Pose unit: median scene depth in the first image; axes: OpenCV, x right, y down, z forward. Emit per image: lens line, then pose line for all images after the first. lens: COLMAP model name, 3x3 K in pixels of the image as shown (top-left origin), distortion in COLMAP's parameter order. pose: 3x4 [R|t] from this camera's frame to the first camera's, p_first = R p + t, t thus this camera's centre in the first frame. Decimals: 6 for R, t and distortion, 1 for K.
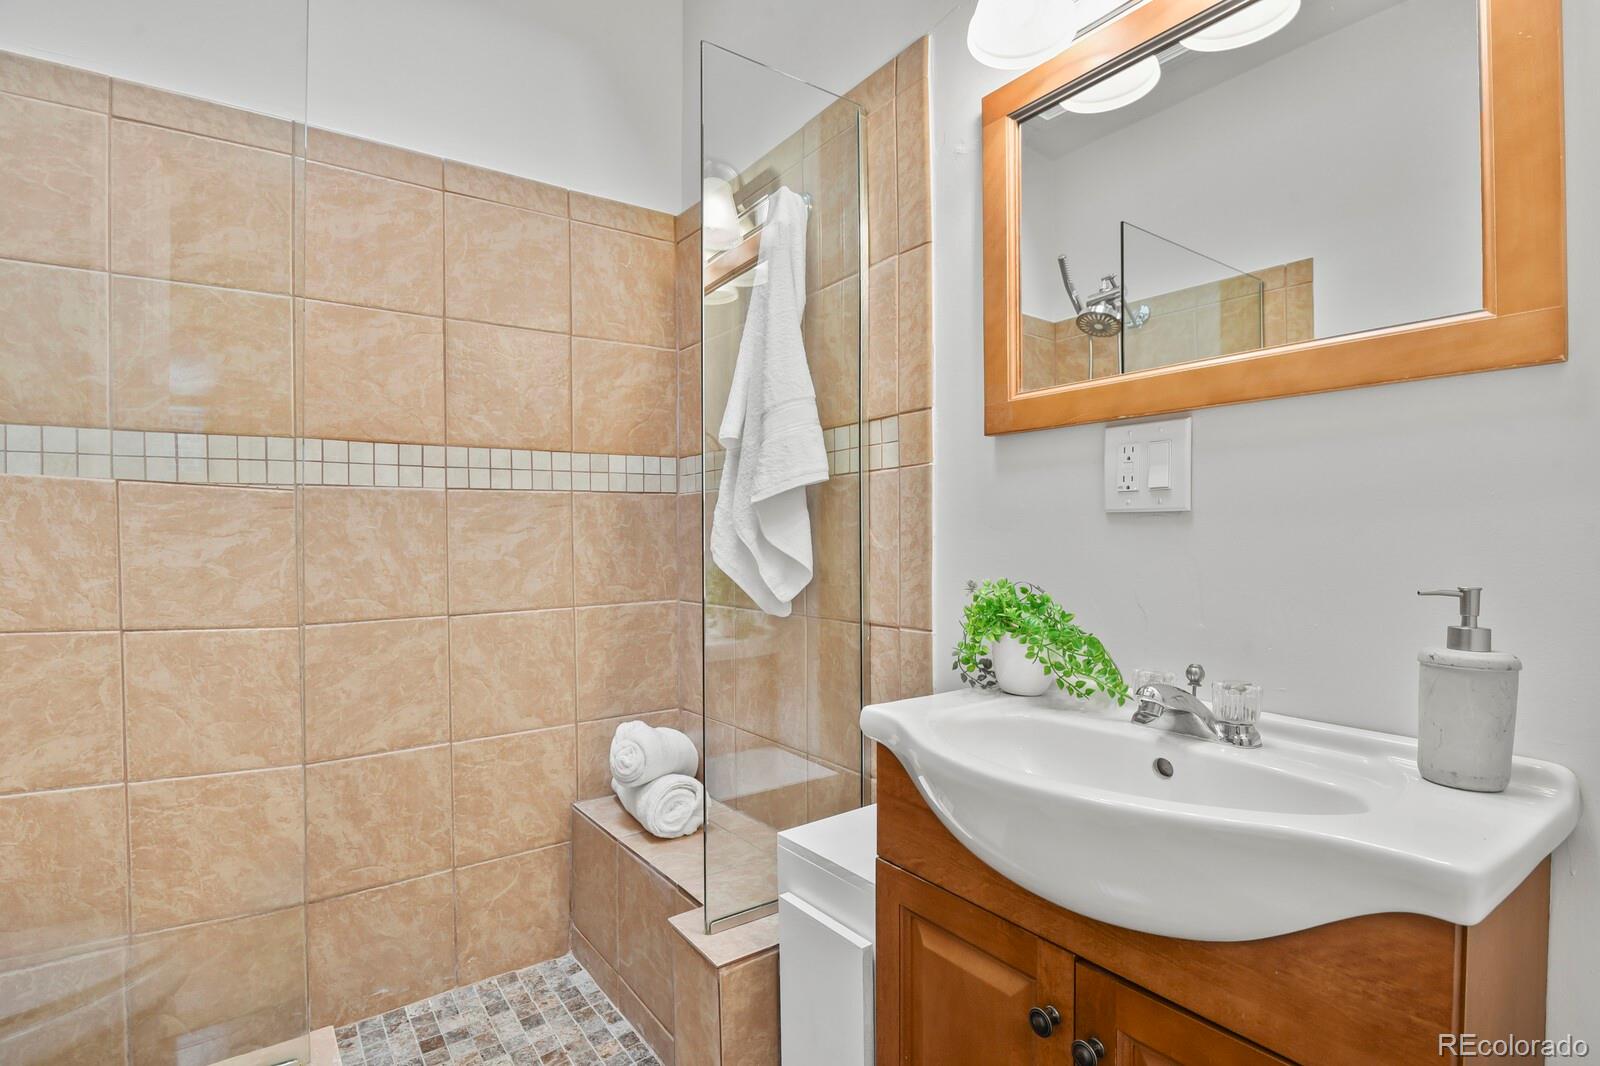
lens RADIAL K [[777.7, 0, 800.6], [0, 777.7, 539.6], [0, 0, 1]] dist [-0.010053, -0.005604]
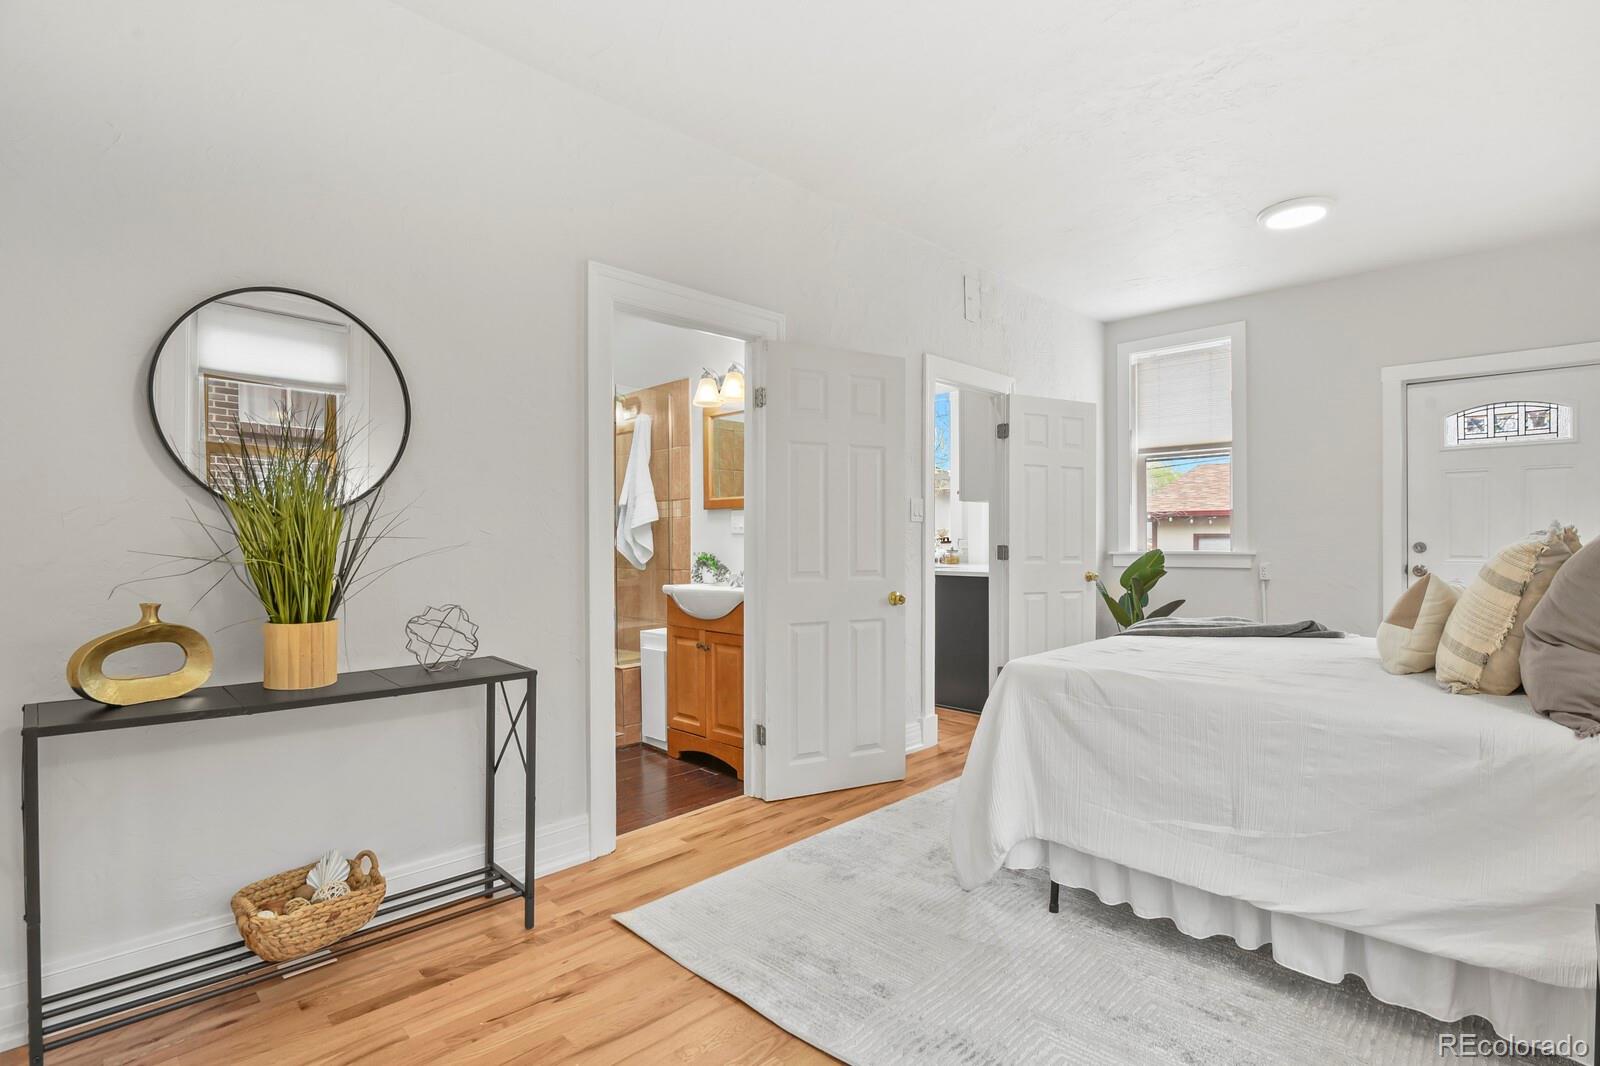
lens RADIAL K [[777.7, 0, 799.1], [0, 777.7, 540.1], [0, 0, 1]] dist [-0.010053, -0.005604]
pose [[0.985655, -0.001804, 0.168761, 0.065251], [0.001935, 0.999998, -0.000610, -0.000370], [-0.168759, 0.000928, 0.985657, -1.963852]]
